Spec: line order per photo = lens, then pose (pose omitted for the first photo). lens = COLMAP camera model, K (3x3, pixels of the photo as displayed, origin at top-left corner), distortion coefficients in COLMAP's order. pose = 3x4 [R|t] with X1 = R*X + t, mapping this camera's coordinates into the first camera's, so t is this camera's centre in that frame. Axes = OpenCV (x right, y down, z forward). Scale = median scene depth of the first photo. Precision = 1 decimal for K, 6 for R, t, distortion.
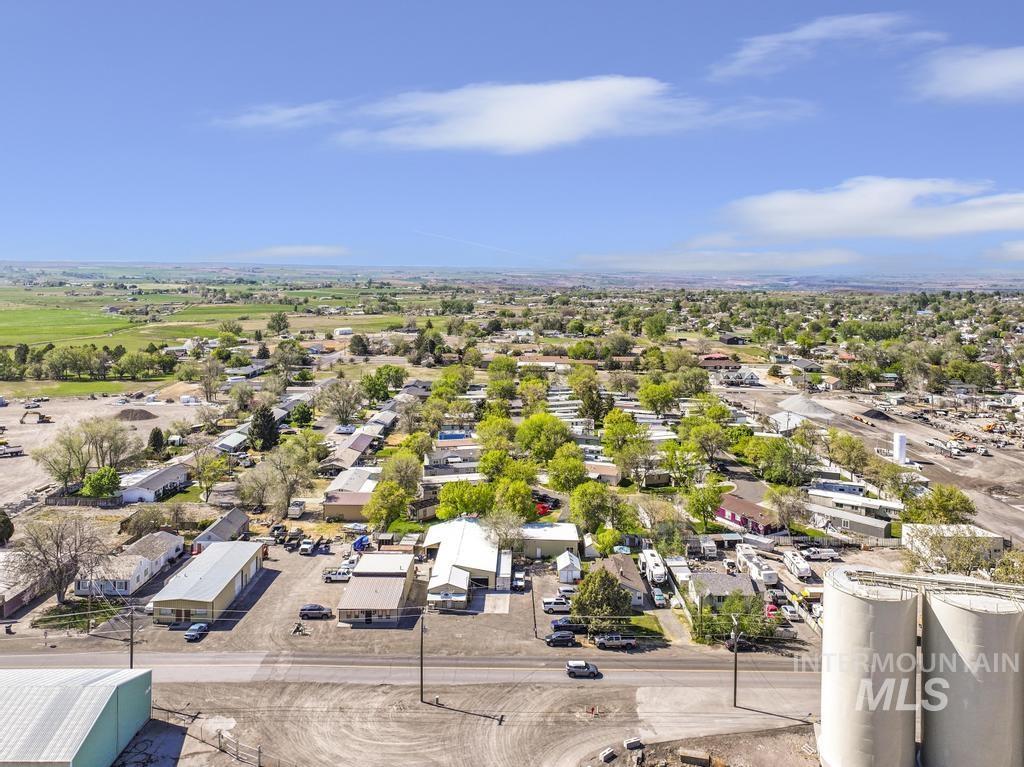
lens RADIAL K [[714.7, 0, 519.4], [0, 714.7, 374.7], [0, 0, 1]] dist [0.007449, 0.008644]
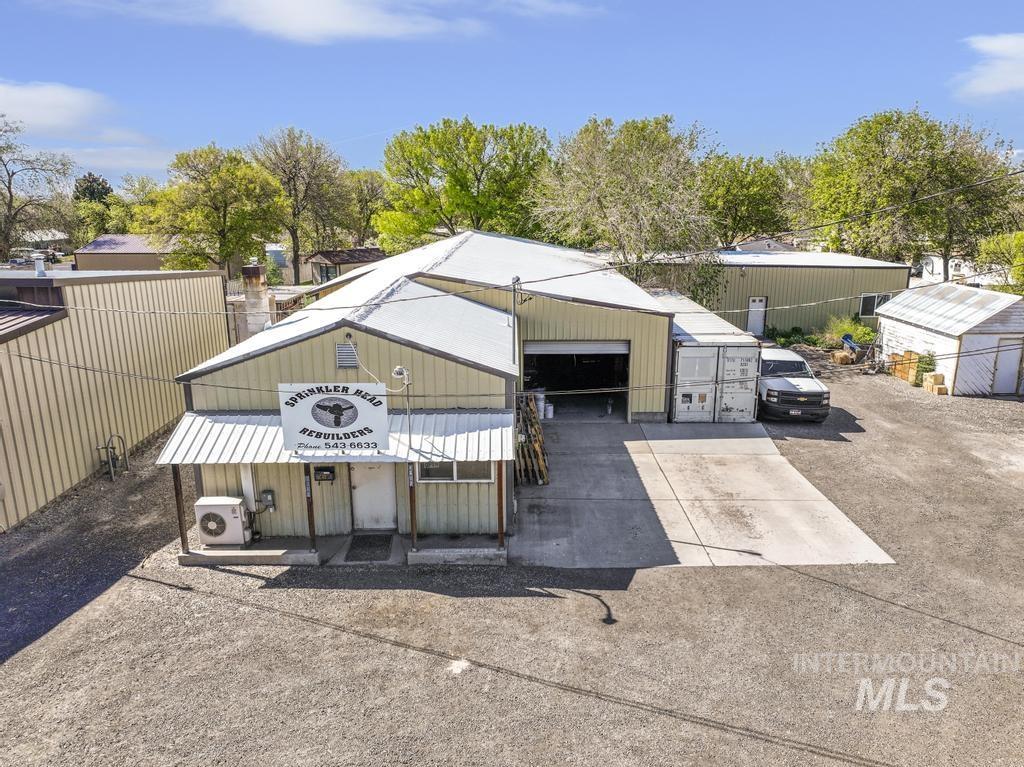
lens RADIAL K [[714.7, 0, 519.4], [0, 714.7, 374.7], [0, 0, 1]] dist [0.007449, 0.008644]
pose [[0.999847, -0.016099, 0.006871, -0.079366], [0.015322, 0.994764, 0.101046, 0.307766], [-0.008462, -0.100925, 0.994858, 0.941483]]
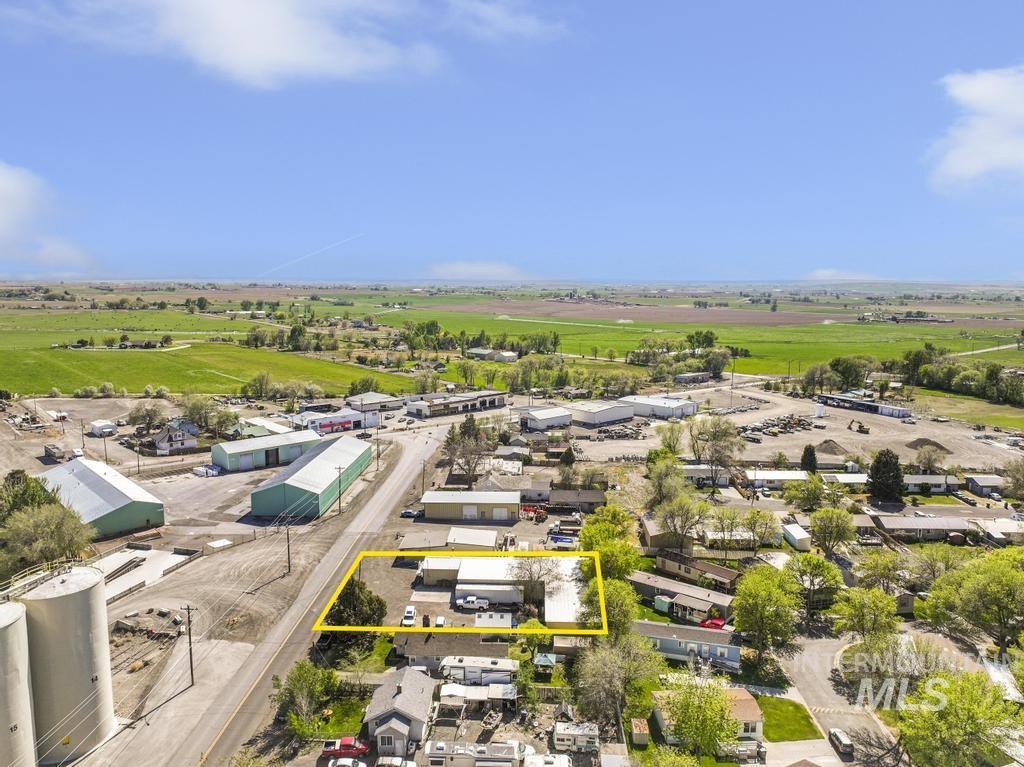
lens RADIAL K [[714.7, 0, 519.4], [0, 714.7, 374.7], [0, 0, 1]] dist [0.007449, 0.008644]
pose [[-0.034333, 0.104340, -0.993949, 1.108628], [-0.141370, 0.984028, 0.108181, -0.163570], [0.989361, 0.144229, -0.019034, 1.210265]]
